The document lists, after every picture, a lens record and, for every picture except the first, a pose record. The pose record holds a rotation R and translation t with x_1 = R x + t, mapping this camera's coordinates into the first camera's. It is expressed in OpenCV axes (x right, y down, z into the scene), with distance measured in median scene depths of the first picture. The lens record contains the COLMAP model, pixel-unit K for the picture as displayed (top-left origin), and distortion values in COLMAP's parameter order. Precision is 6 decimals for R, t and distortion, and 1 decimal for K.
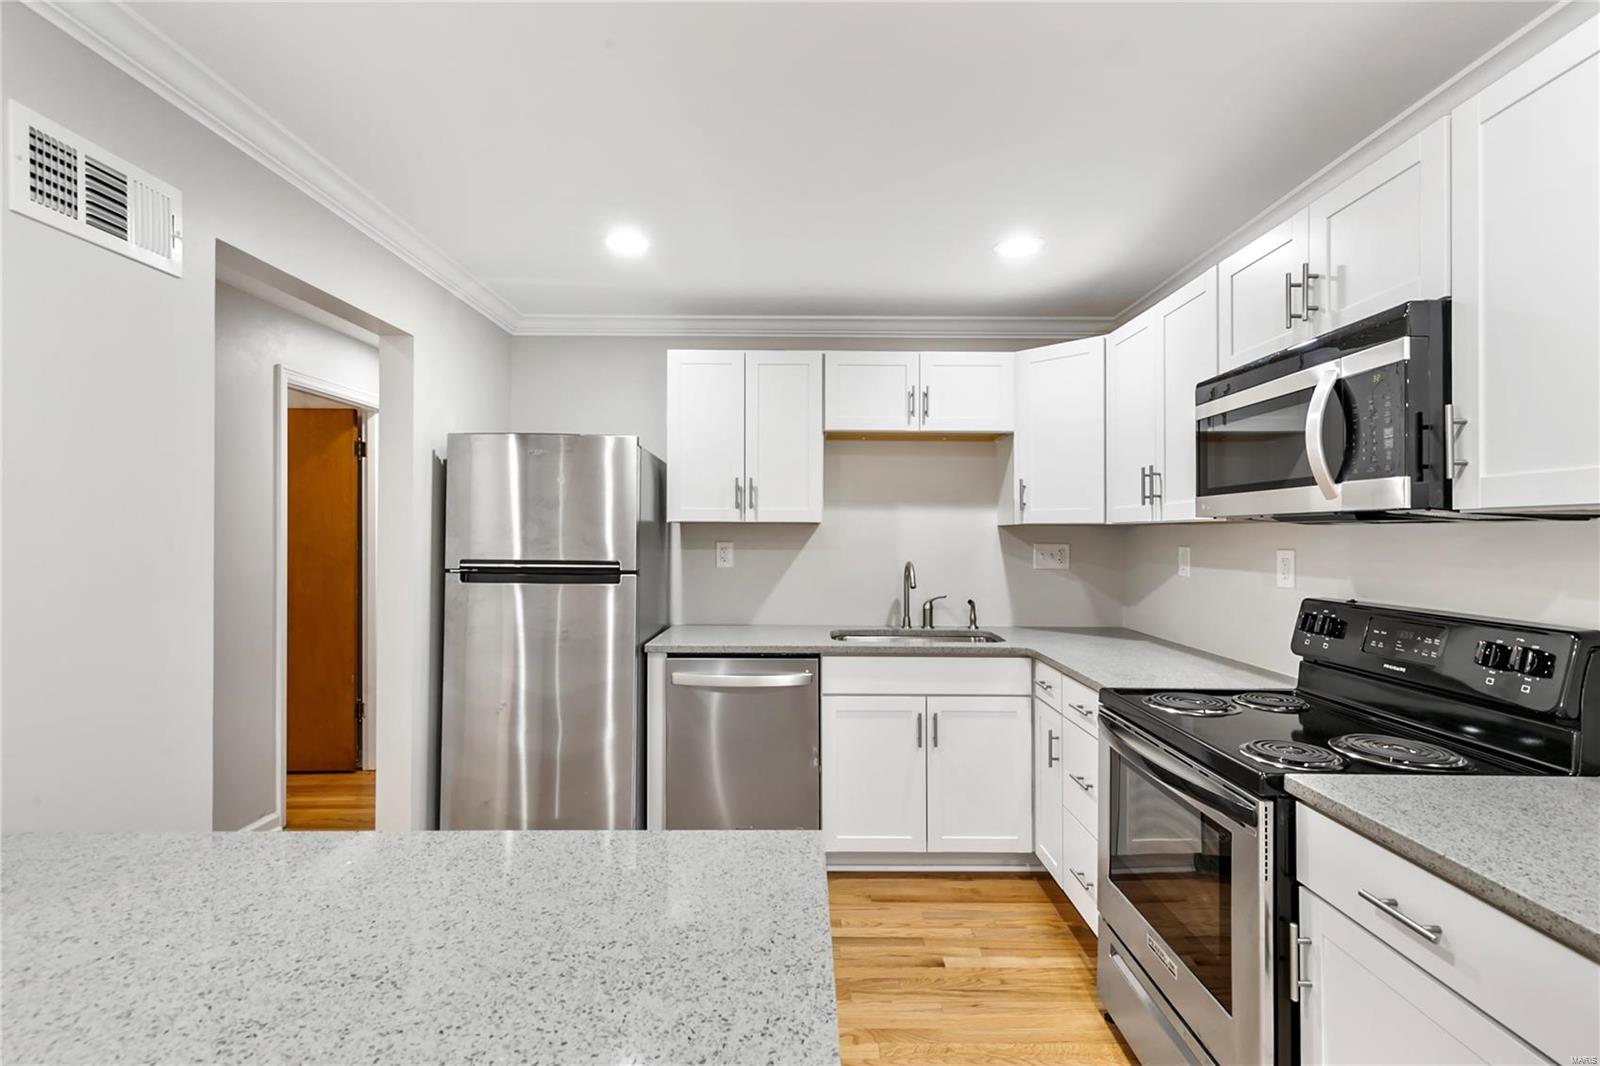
lens RADIAL K [[737.5, 0, 809.2], [0, 737.5, 538.2], [0, 0, 1]] dist [0.011400, -0.002222]
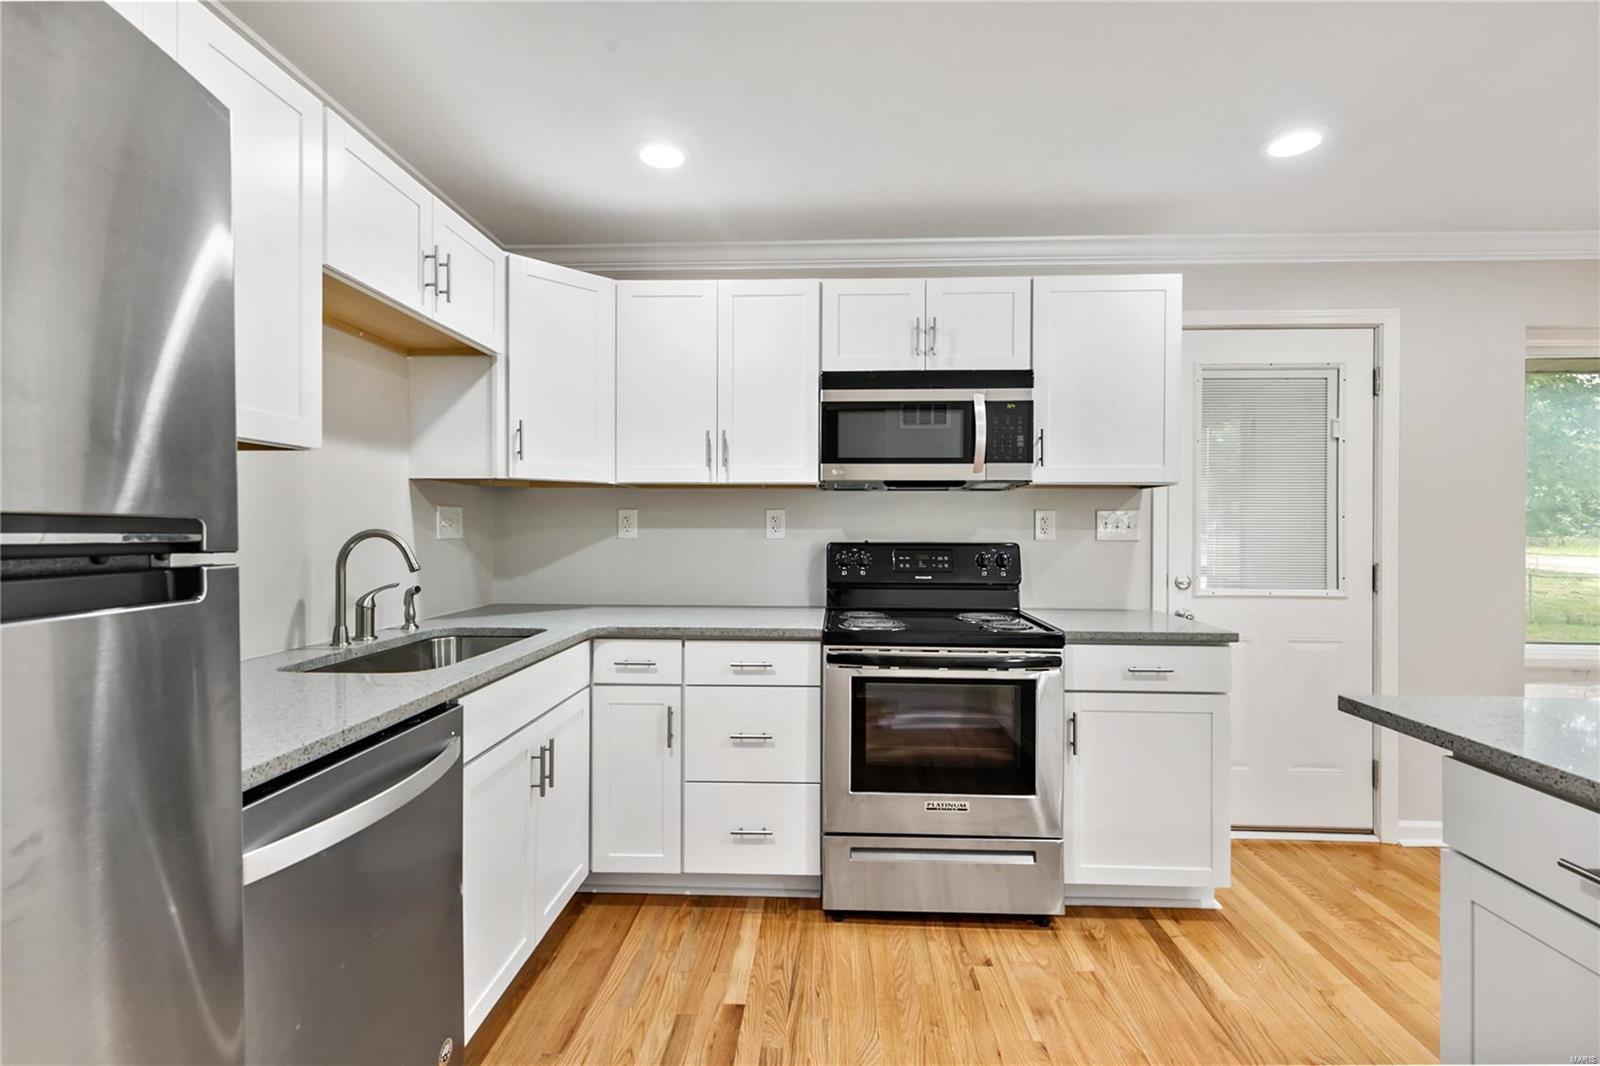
lens RADIAL K [[737.5, 0, 810.1], [0, 737.5, 520.2], [0, 0, 1]] dist [0.011400, -0.002222]
pose [[0.035982, 0.000662, 0.999352, -0.637764], [0.003025, 0.999995, -0.000771, 0.035665], [-0.999348, 0.003051, 0.035980, 0.883165]]
